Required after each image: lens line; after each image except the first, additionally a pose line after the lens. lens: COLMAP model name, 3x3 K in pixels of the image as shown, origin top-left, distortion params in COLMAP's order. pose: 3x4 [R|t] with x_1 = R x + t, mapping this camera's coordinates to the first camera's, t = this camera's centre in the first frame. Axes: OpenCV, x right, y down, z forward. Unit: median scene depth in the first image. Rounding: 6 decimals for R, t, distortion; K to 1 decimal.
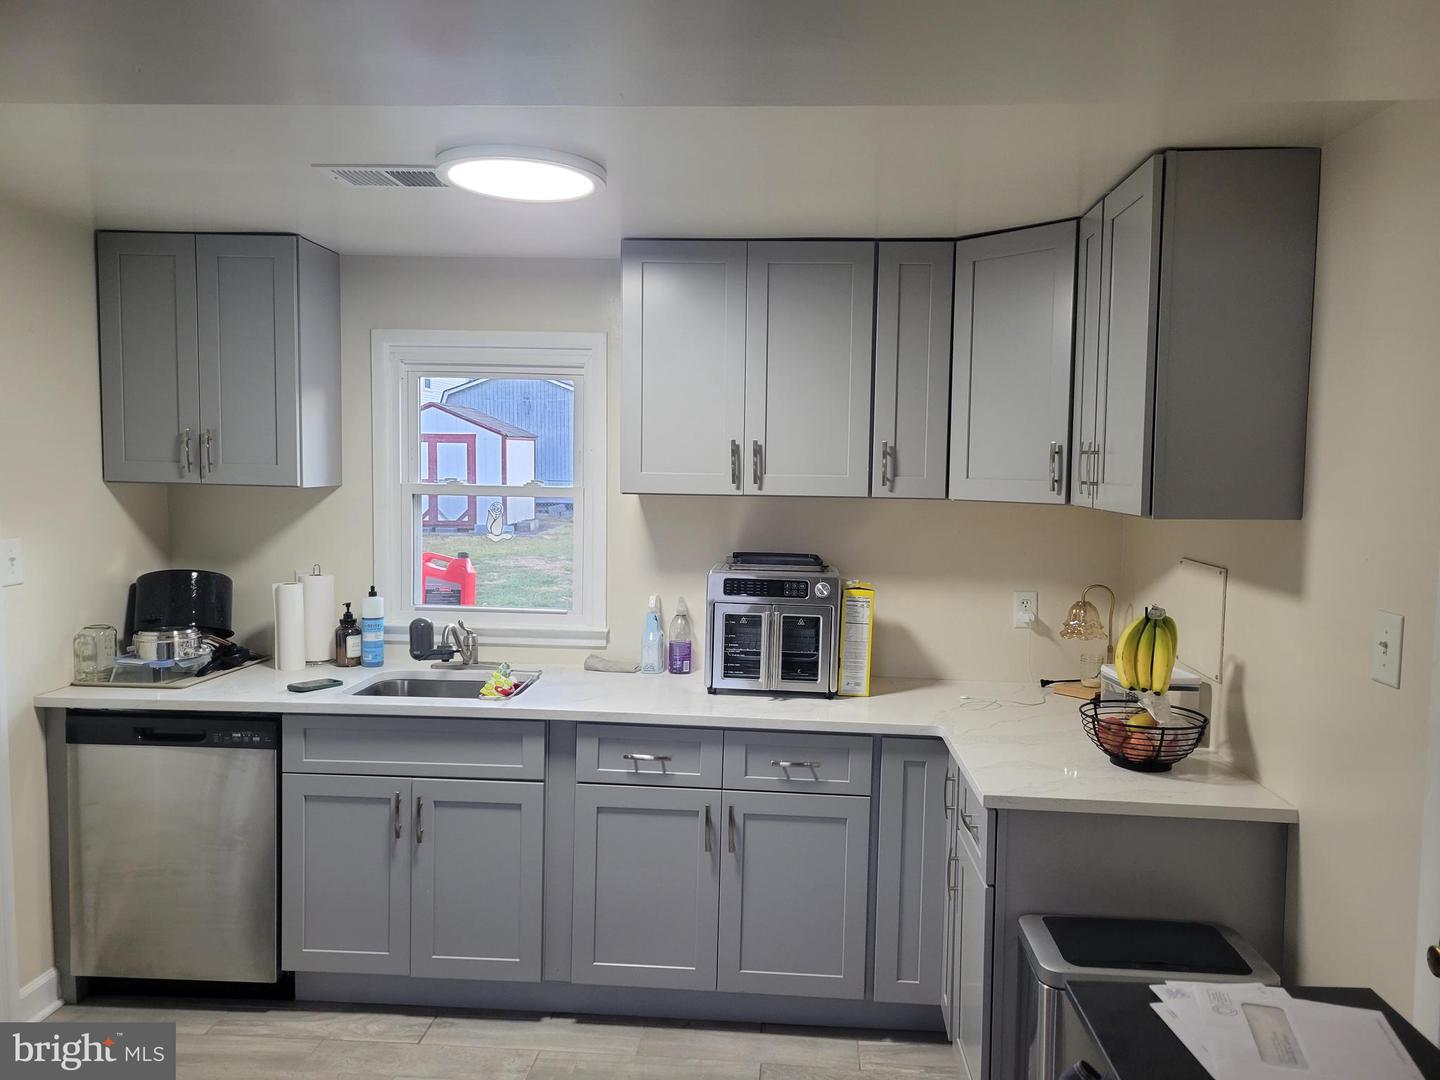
lens RADIAL K [[1079.6, 0, 723.9], [0, 1079.6, 537.5], [0, 0, 1]] dist [0.053922, -0.030722]
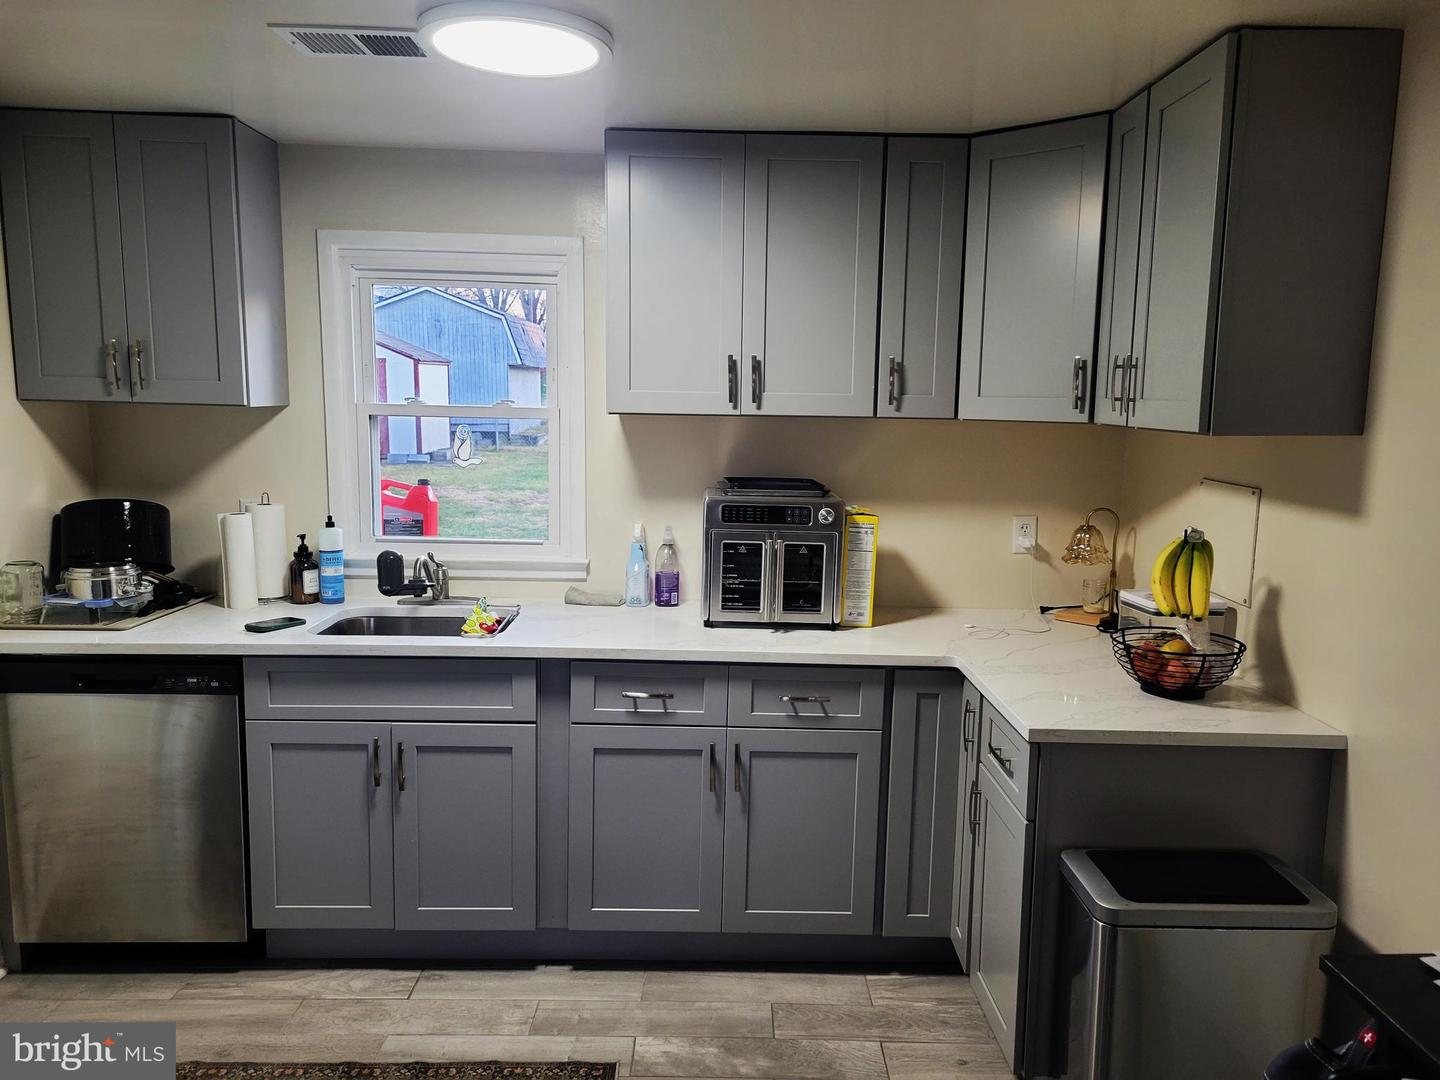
lens RADIAL K [[1079.6, 0, 718.9], [0, 1079.6, 549.6], [0, 0, 1]] dist [0.053922, -0.030722]
pose [[0.996680, -0.011286, 0.080632, -0.079227], [0.005130, 0.997083, 0.076151, 0.005403], [-0.081256, -0.075485, 0.993831, 0.067329]]
